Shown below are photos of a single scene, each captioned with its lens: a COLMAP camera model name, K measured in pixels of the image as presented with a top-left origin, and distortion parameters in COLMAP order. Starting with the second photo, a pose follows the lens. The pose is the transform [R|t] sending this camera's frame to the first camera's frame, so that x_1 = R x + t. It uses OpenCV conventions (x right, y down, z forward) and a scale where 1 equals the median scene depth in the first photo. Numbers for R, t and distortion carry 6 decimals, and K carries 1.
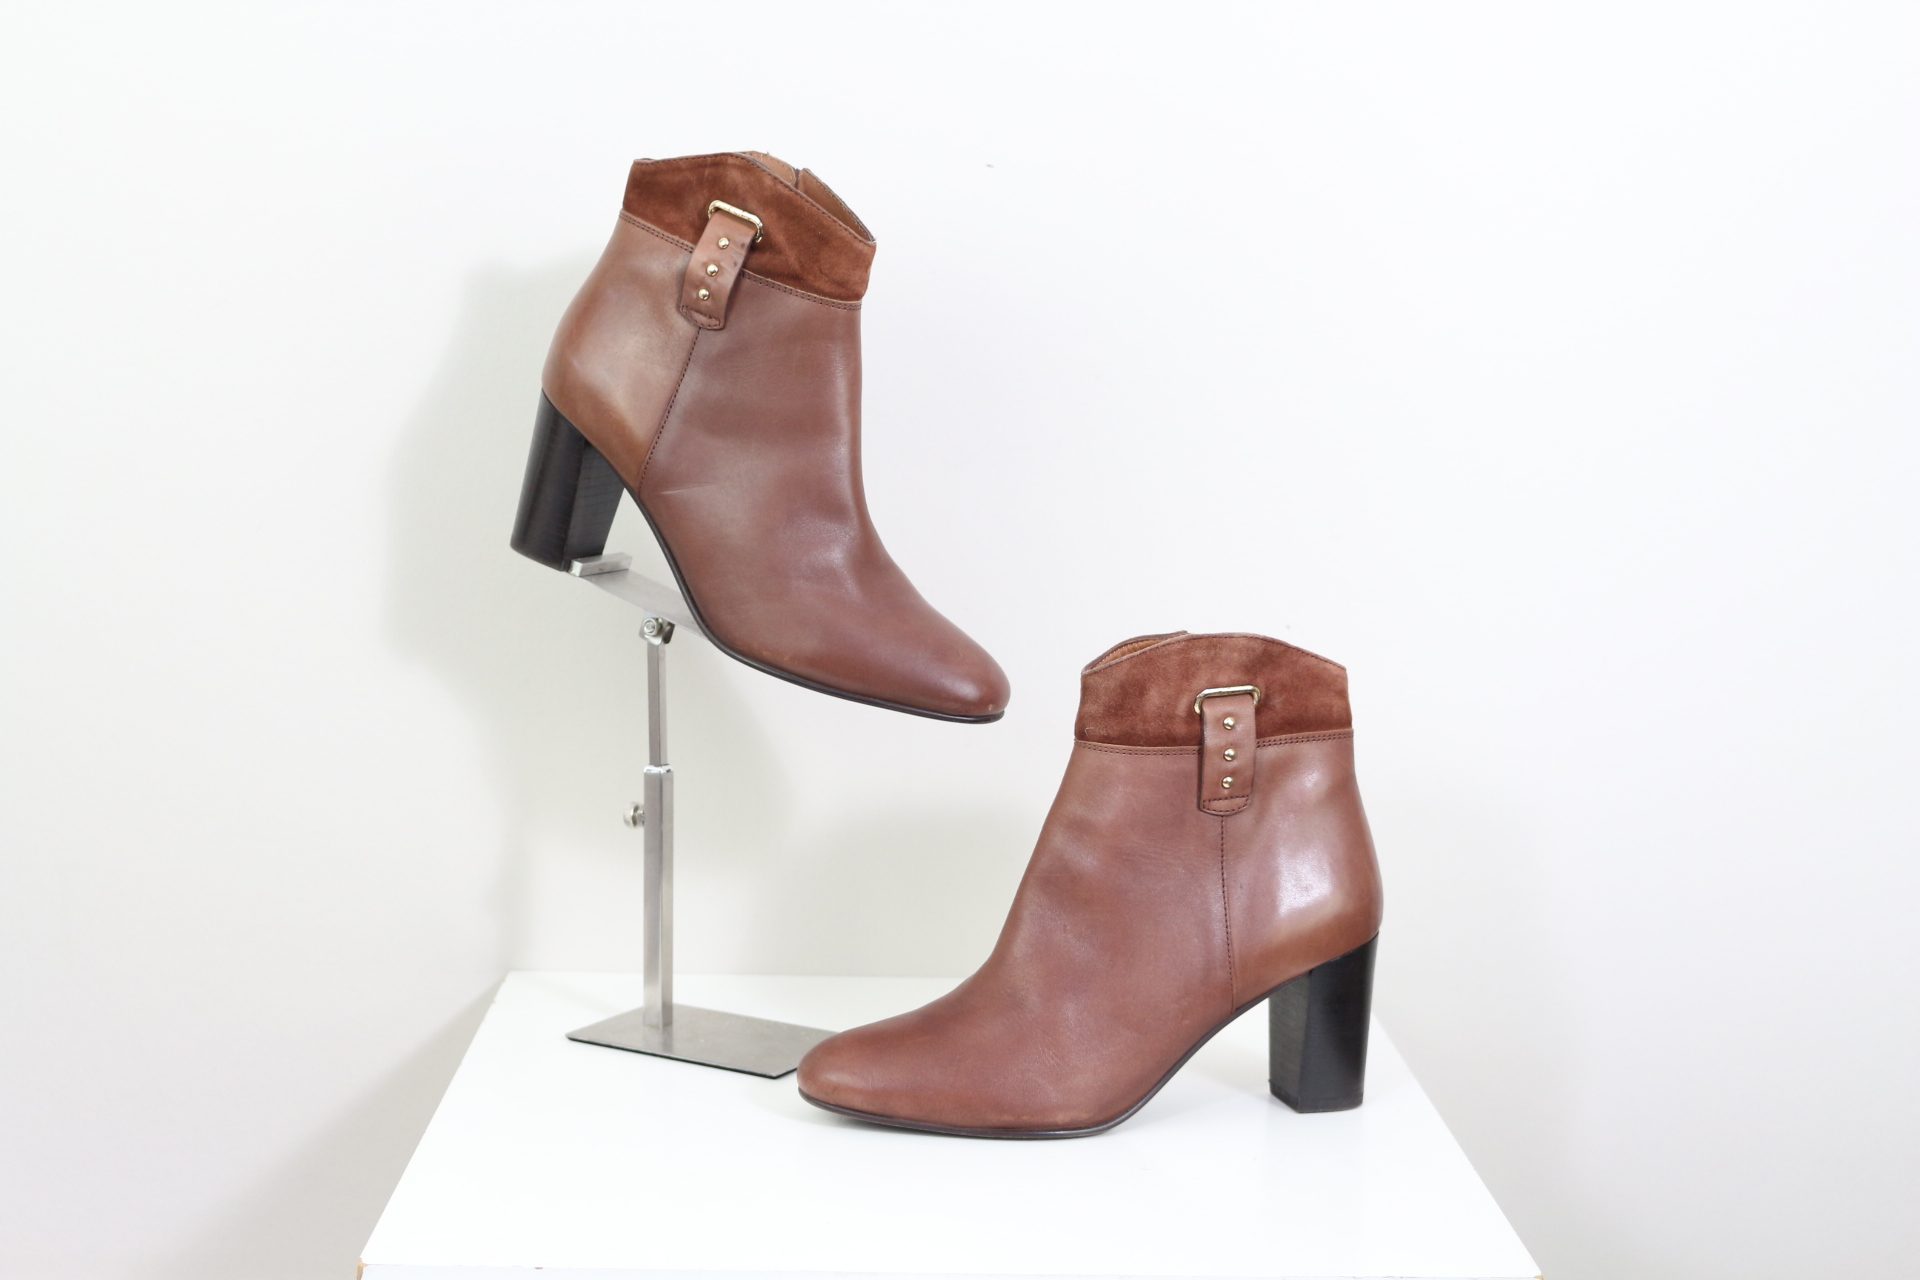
lens RADIAL K [[2982.9, 0, 960.0], [0, 2982.9, 640.0], [0, 0, 1]] dist [-0.011135, -0.031105]
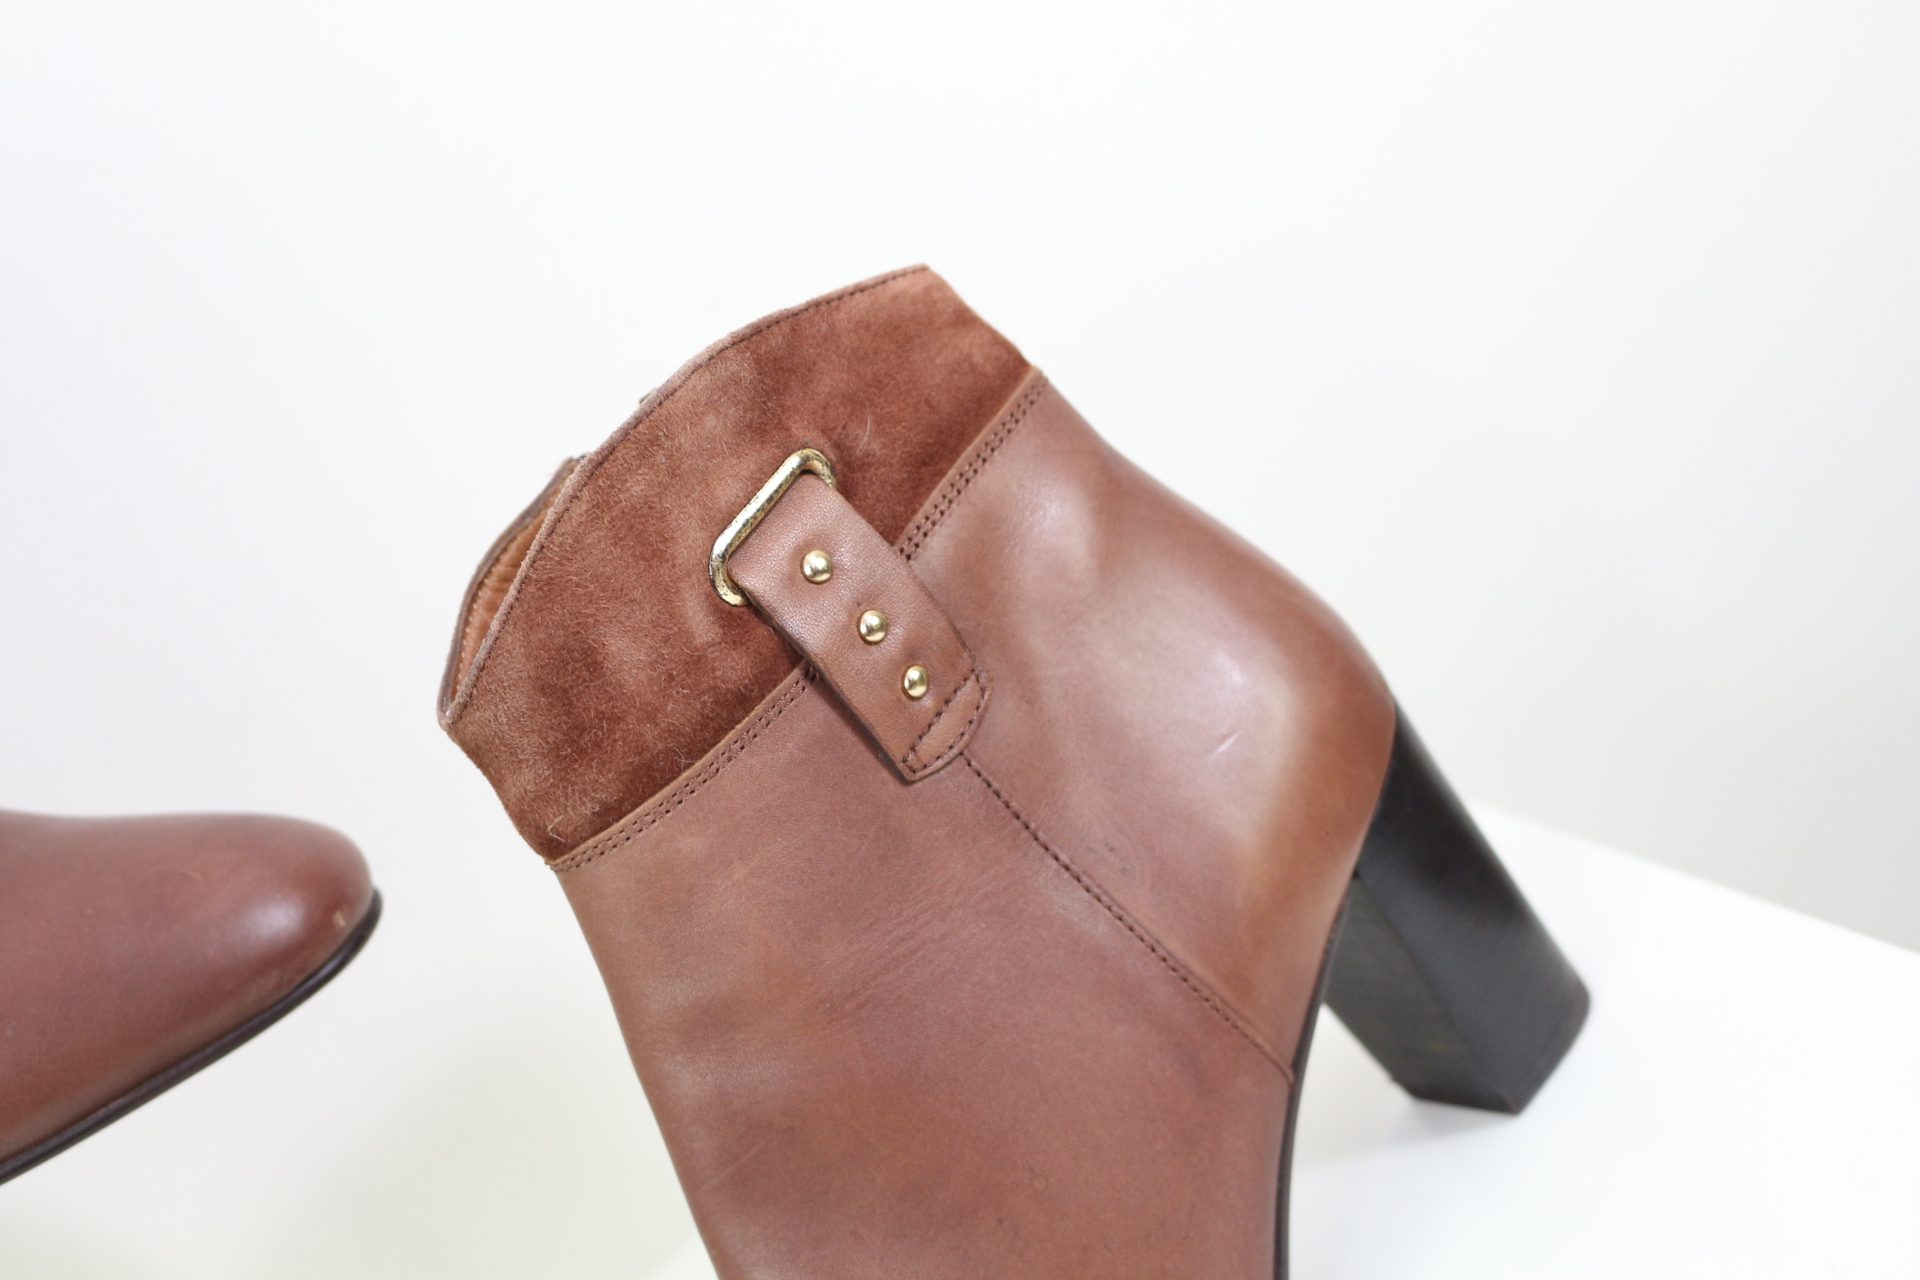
lens RADIAL K [[2598.3, 0, 960.0], [0, 2598.3, 640.0], [0, 0, 1]] dist [-0.127530, -0.013184]
pose [[0.726886, -0.674726, 0.127989, 0.052697], [0.656675, 0.737423, 0.158063, -0.005494], [-0.201032, -0.030847, 0.979099, 0.646182]]
